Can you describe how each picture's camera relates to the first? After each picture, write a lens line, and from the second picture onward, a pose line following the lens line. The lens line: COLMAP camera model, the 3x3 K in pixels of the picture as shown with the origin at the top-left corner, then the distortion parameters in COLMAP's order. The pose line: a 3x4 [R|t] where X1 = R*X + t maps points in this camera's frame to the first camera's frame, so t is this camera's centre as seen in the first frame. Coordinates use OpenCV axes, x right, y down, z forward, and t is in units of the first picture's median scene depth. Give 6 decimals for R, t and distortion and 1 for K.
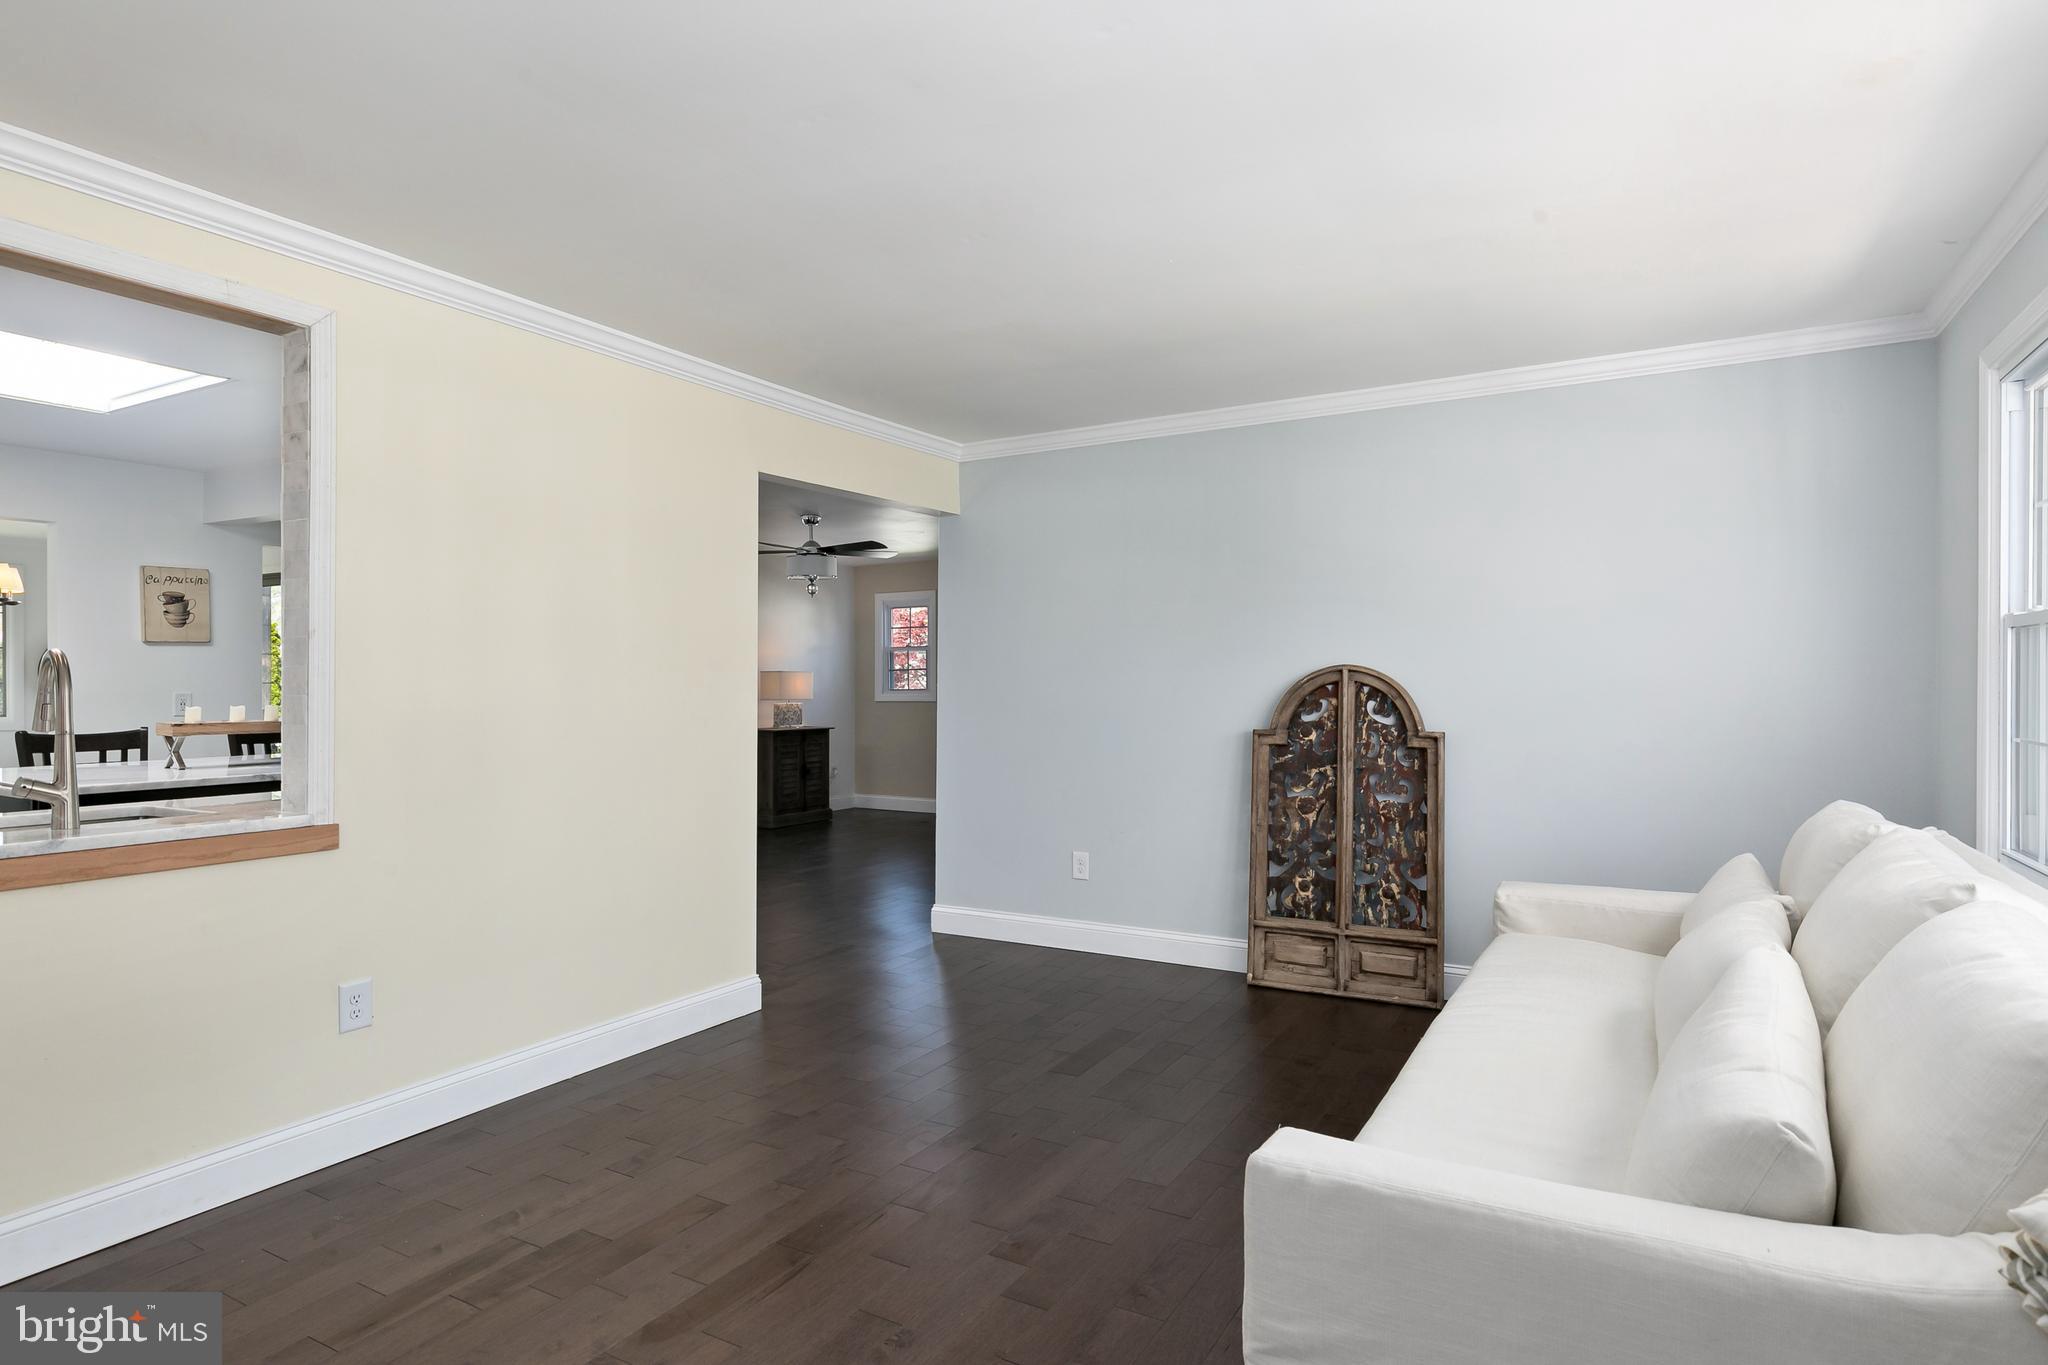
lens RADIAL K [[1106.5, 0, 1024.0], [0, 1106.5, 682.5], [0, 0, 1]] dist [0.003131, -0.000218]
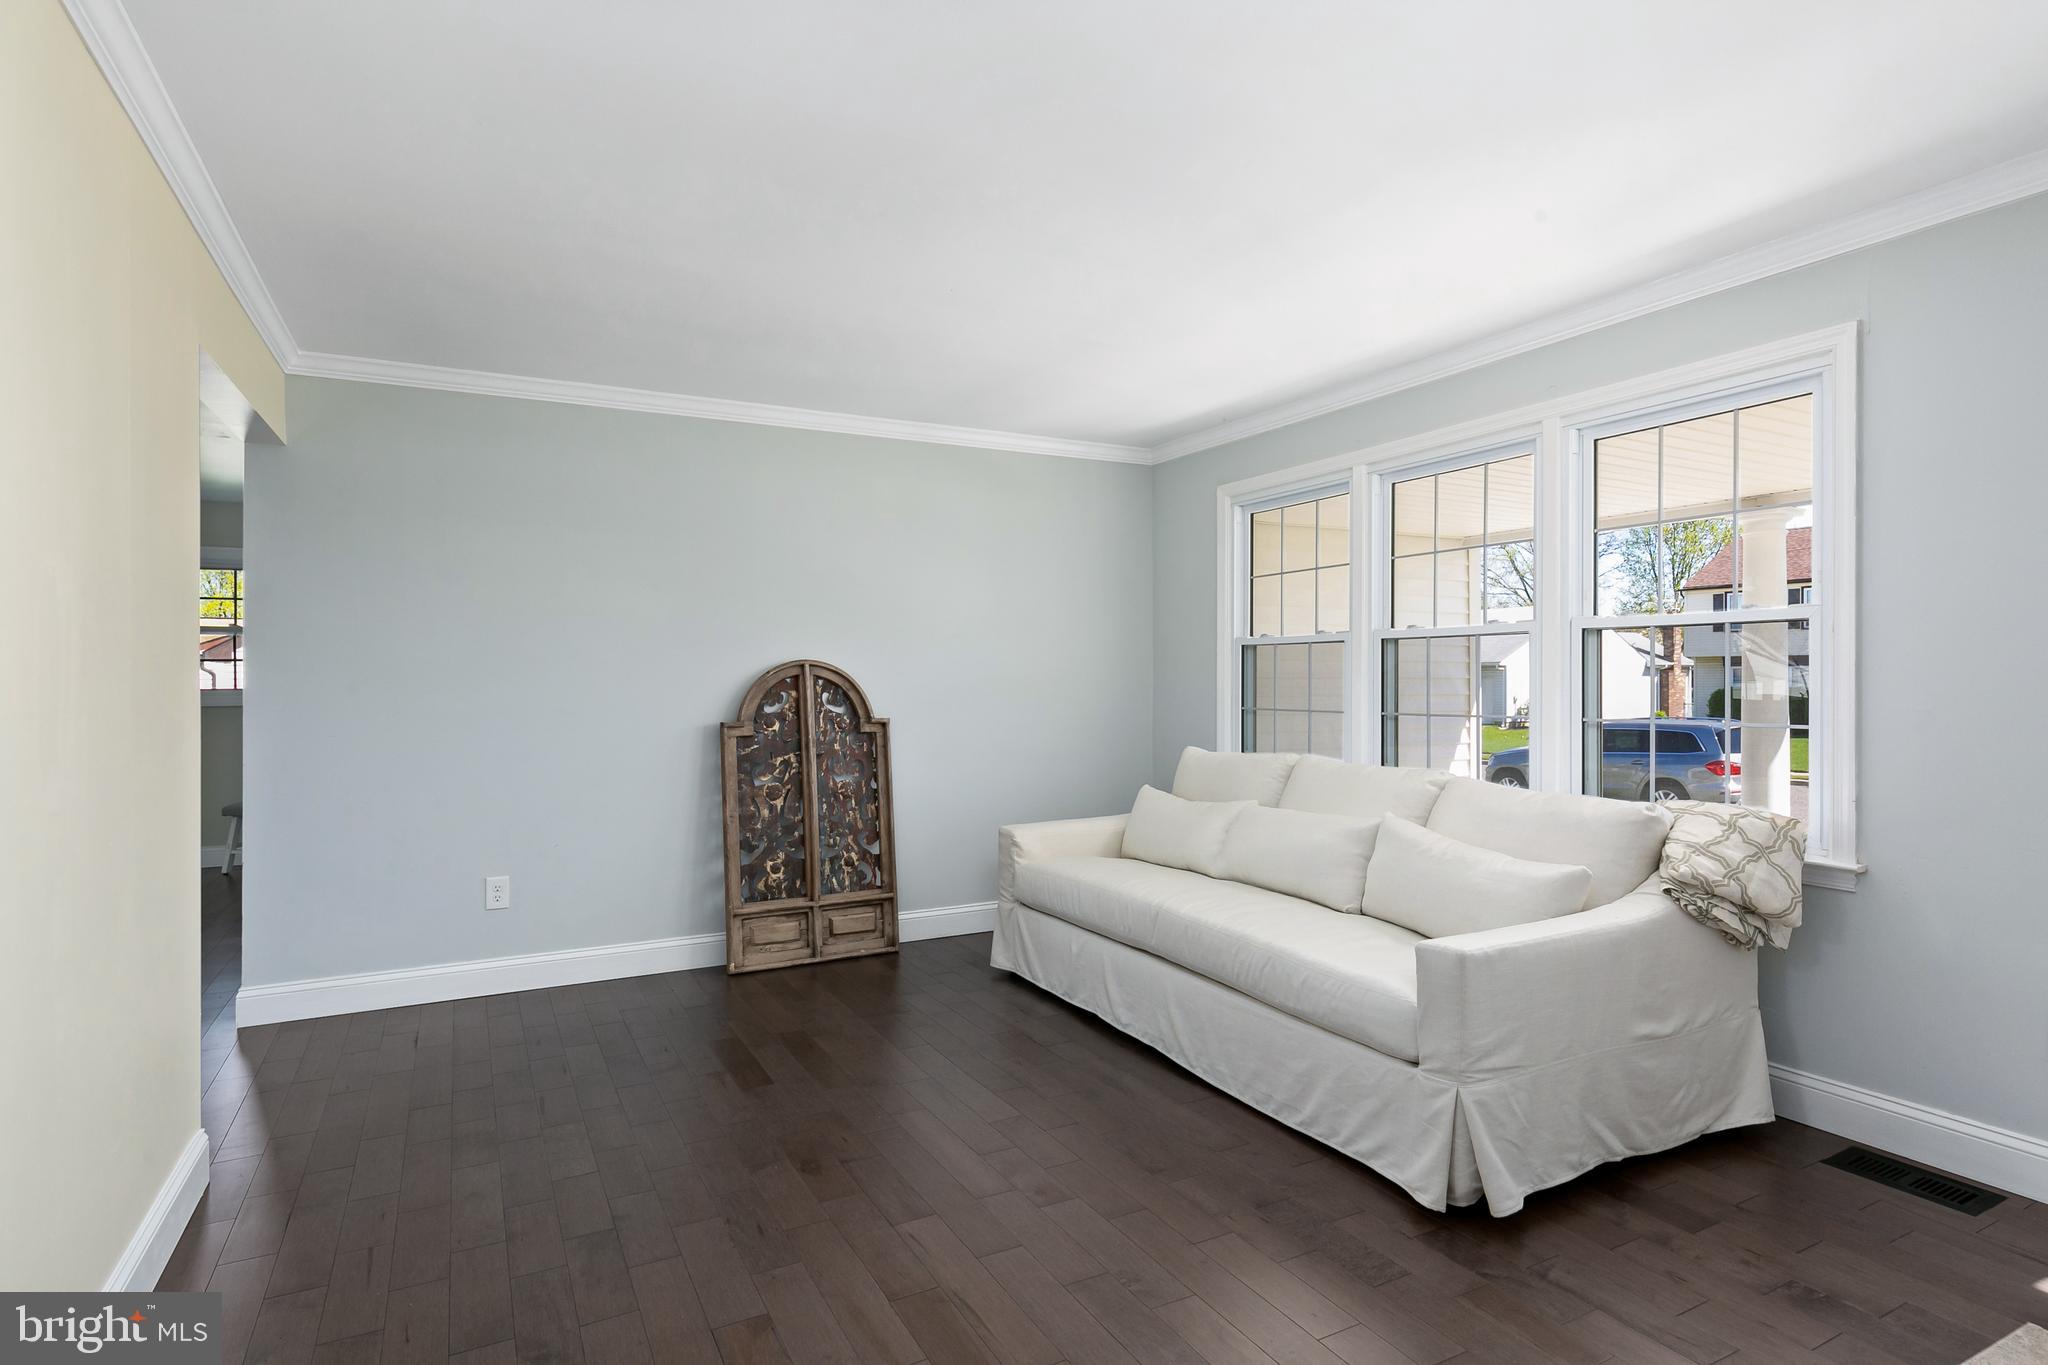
lens RADIAL K [[1059.9, 0, 1024.0], [0, 1059.9, 682.5], [0, 0, 1]] dist [0.010657, -0.000443]
pose [[0.533439, -0.000980, 0.845838, -0.484988], [0.001003, 0.999999, 0.000526, 0.006032], [-0.845838, 0.000568, 0.533440, 0.262294]]
